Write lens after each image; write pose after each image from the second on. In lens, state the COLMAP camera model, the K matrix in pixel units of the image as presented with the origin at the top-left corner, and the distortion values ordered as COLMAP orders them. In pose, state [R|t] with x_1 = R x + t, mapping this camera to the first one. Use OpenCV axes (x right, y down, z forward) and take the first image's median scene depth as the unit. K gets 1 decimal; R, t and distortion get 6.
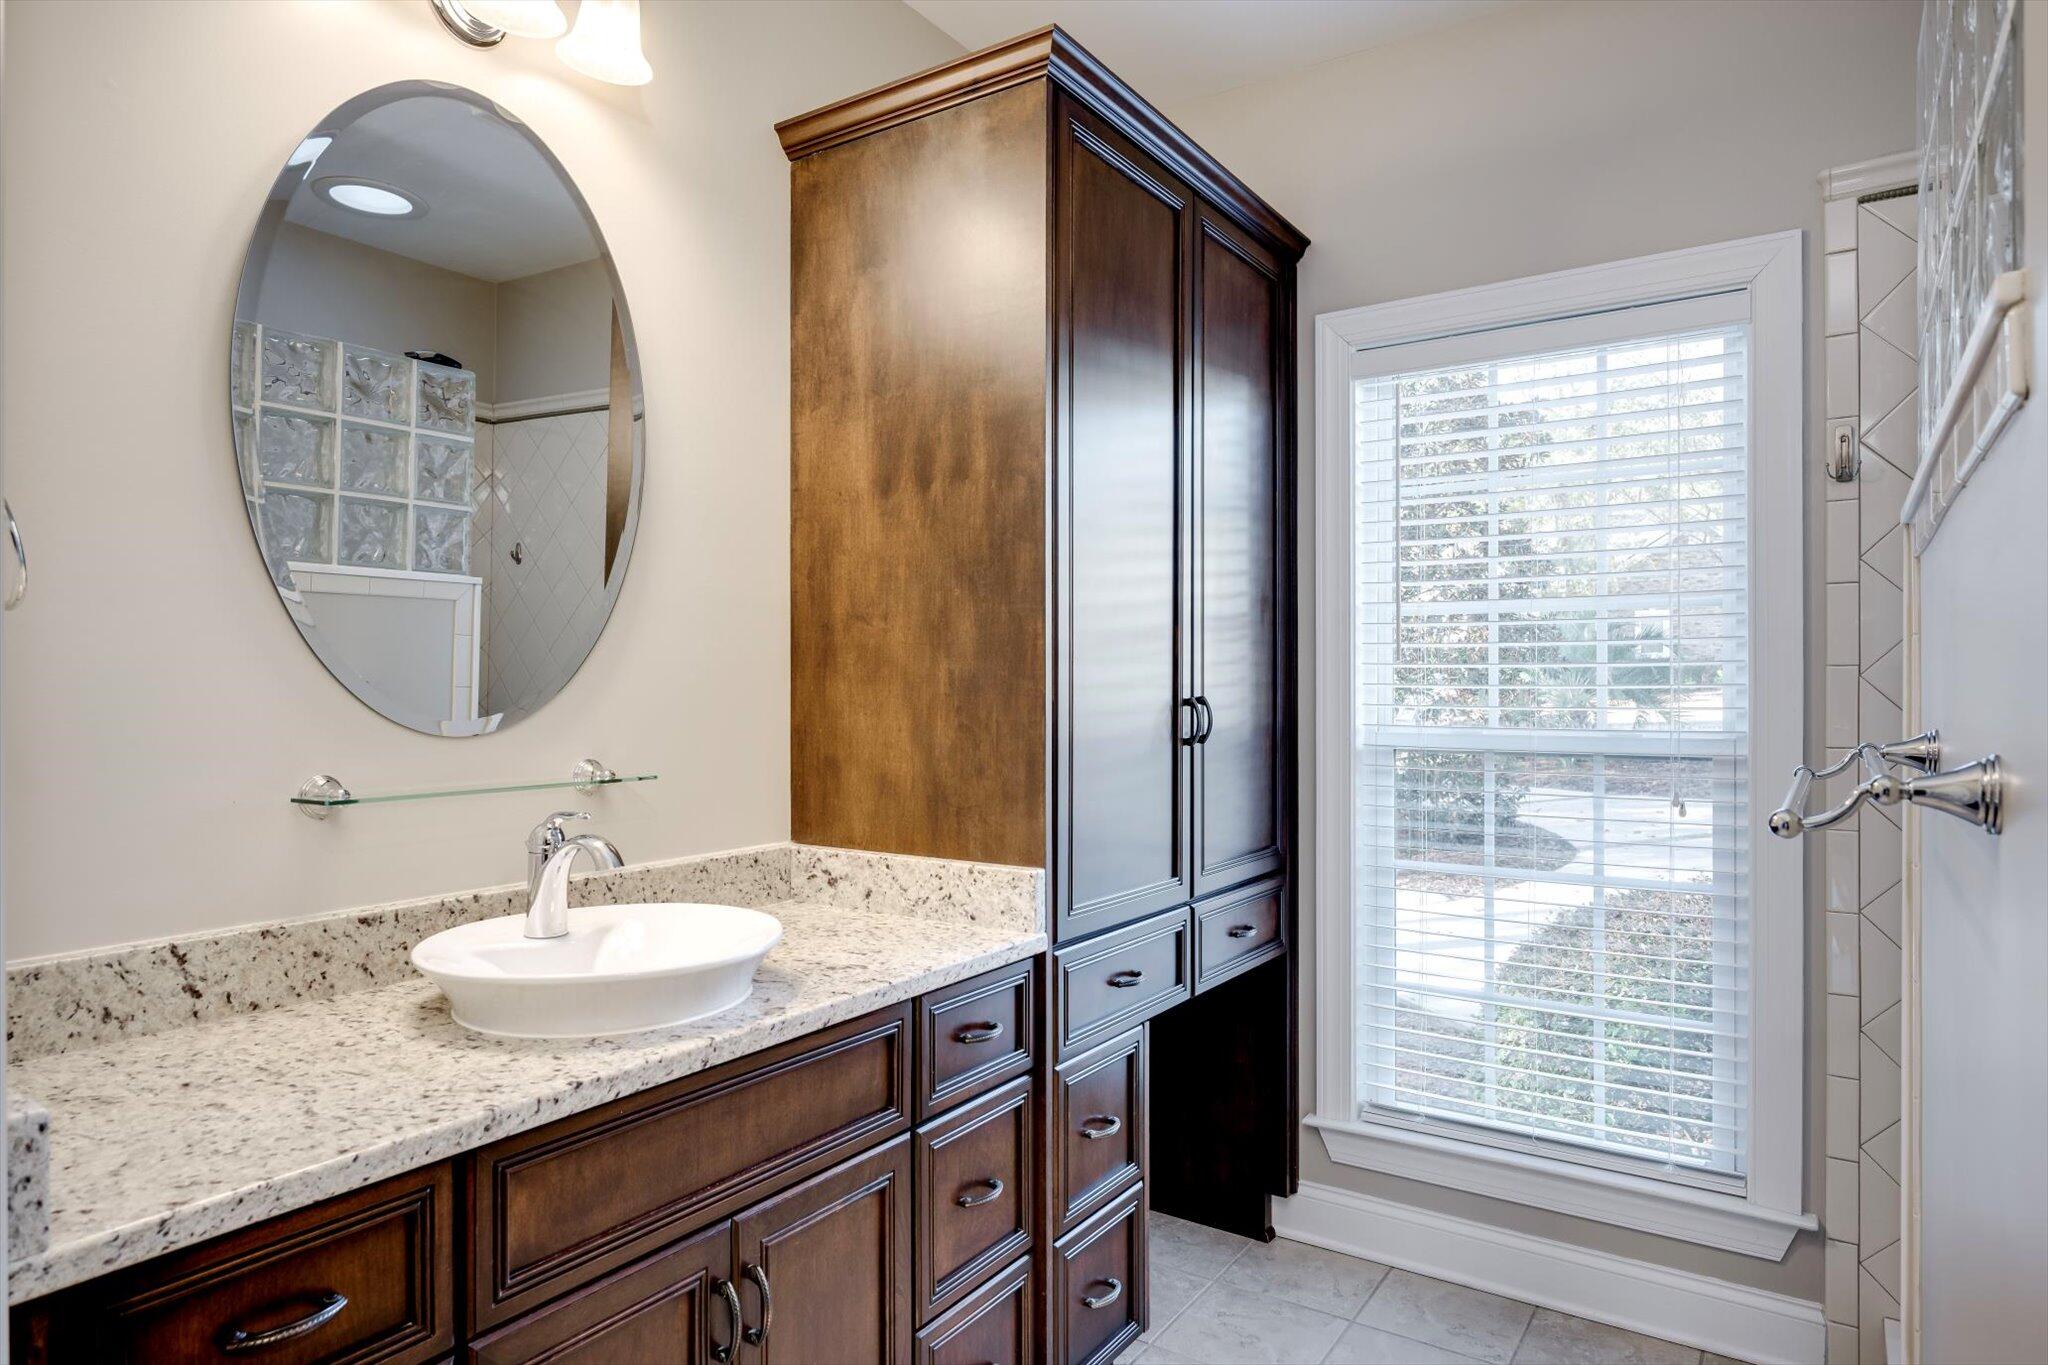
lens RADIAL K [[1201.6, 0, 1020.1], [0, 1201.6, 689.3], [0, 0, 1]] dist [-0.015555, -0.003252]
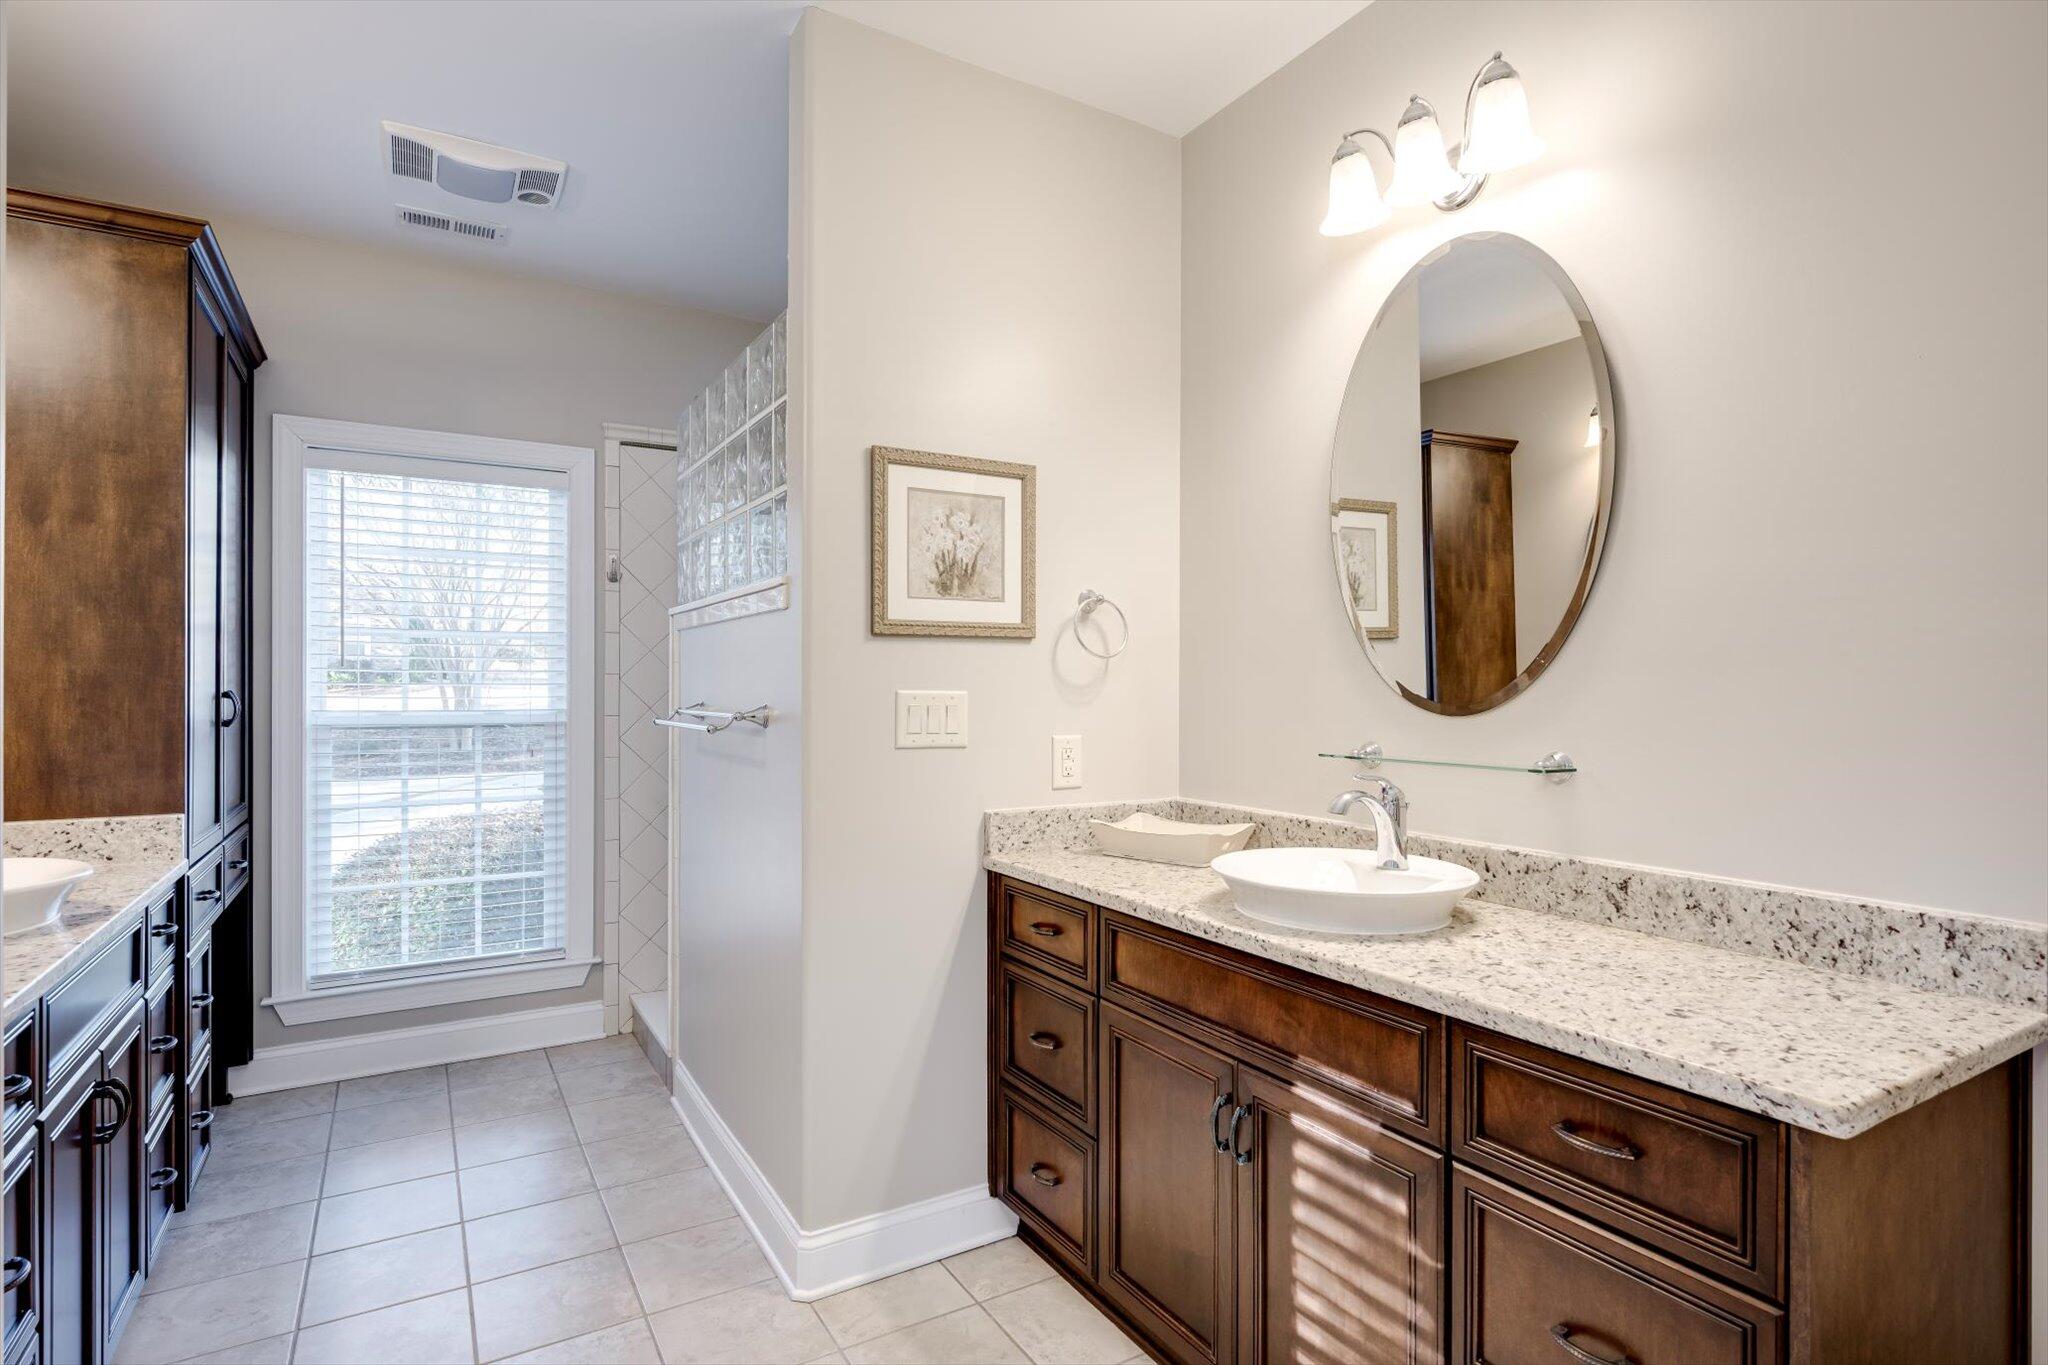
lens RADIAL K [[1026.0, 0, 1019.9], [0, 1026.0, 685.9], [0, 0, 1]] dist [-0.000557, -0.000062]
pose [[0.419741, 0.000853, 0.907644, -0.579399], [-0.001394, 0.999999, -0.000296, -0.000231], [-0.907643, -0.001141, 0.419742, -0.340607]]
